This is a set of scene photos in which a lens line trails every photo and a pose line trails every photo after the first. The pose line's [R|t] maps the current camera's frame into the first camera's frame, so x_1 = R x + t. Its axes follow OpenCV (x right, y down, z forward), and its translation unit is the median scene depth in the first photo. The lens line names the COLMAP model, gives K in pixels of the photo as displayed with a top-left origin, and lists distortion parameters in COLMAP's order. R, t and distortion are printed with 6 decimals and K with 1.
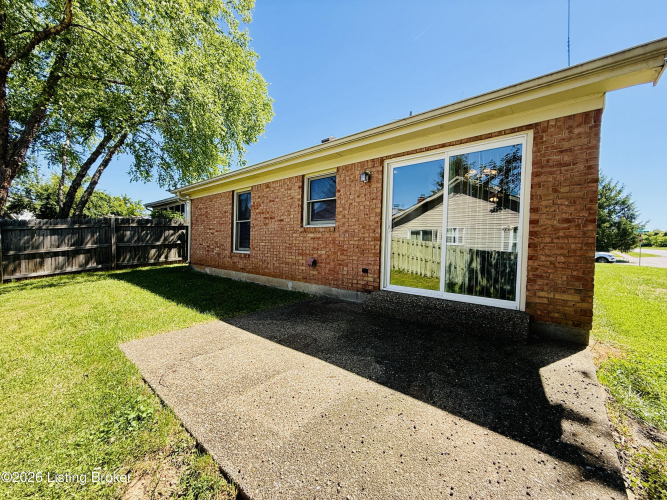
lens RADIAL K [[264.6, 0, 333.5], [0, 264.6, 250.0], [0, 0, 1]] dist [-0.000336, 0.000215]
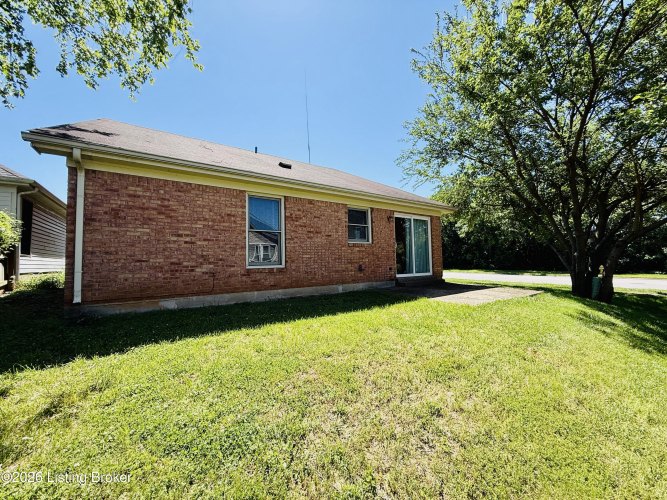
lens RADIAL K [[264.6, 0, 333.5], [0, 264.6, 250.0], [0, 0, 1]] dist [-0.000336, 0.000215]
pose [[0.264215, 0.024659, 0.964149, -1.363684], [0.058499, 0.997423, -0.041541, 0.001885], [-0.962688, 0.067377, 0.262091, 0.692132]]
